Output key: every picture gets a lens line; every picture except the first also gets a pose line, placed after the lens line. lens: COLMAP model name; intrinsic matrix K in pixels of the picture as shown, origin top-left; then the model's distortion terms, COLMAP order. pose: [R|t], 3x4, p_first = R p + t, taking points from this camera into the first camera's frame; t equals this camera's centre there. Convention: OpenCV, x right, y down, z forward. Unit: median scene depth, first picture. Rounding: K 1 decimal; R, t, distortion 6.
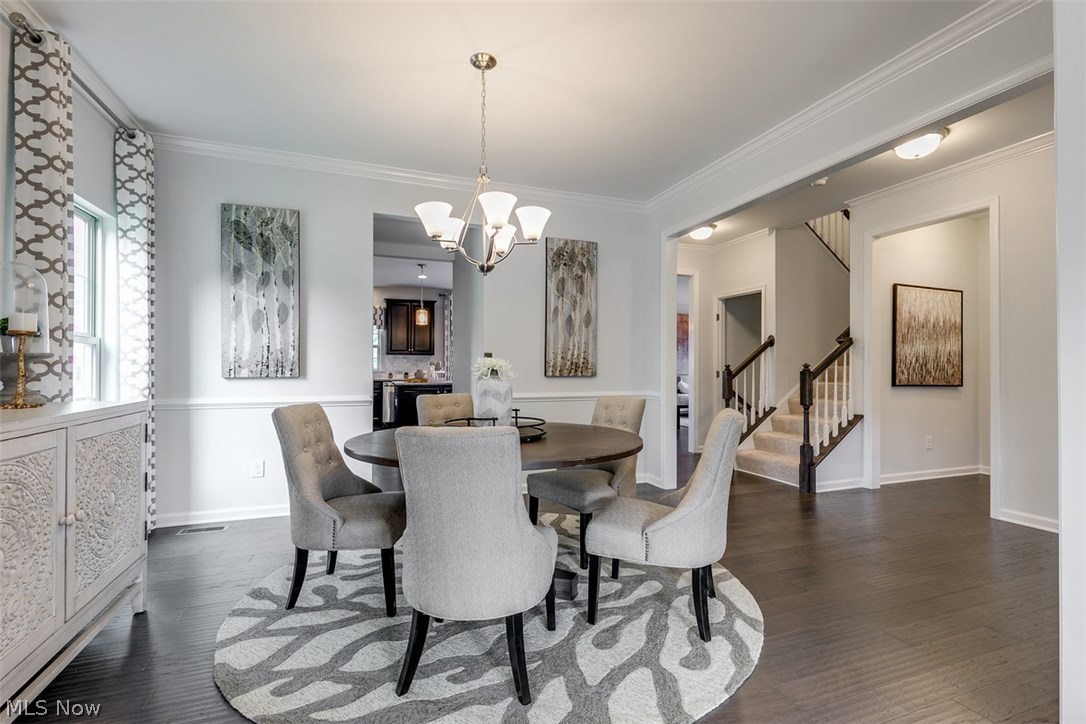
lens RADIAL K [[486.0, 0, 543.0], [0, 486.0, 362.0], [0, 0, 1]] dist [-0.000231, 0.000105]
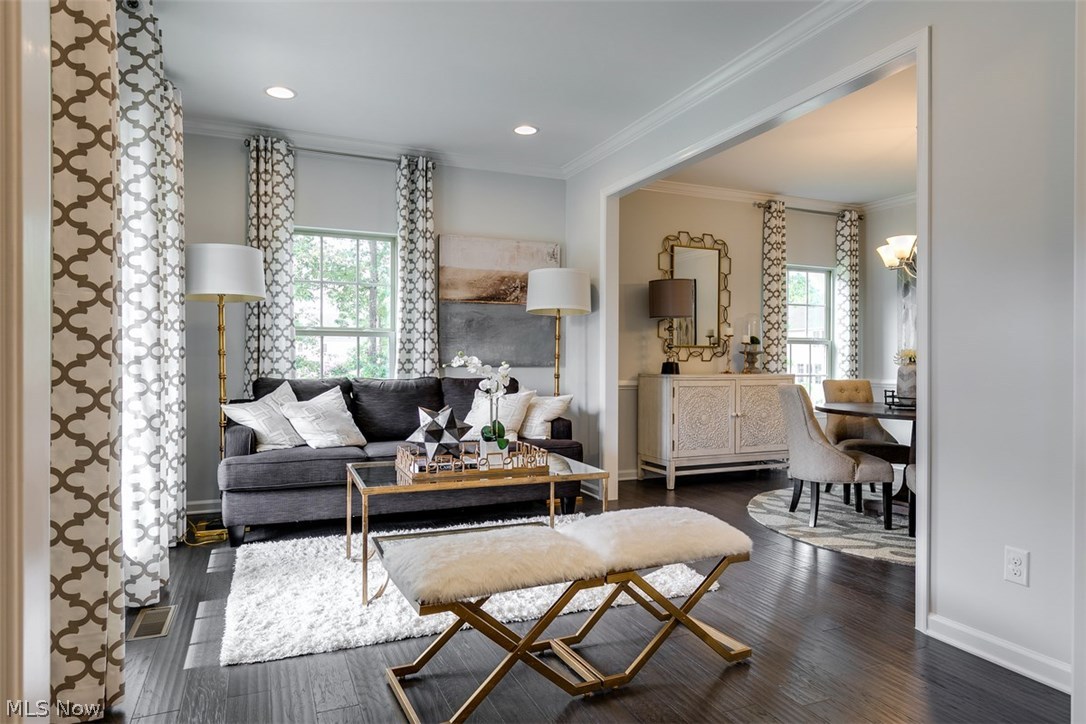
lens RADIAL K [[678.9, 0, 543.0], [0, 678.9, 362.0], [0, 0, 1]] dist [-0.001303, 0.000005]
pose [[0.045404, 0.002134, -0.998966, 1.394124], [0.005047, 0.999984, 0.002365, 0.014120], [0.998956, -0.005149, 0.045392, -0.113924]]
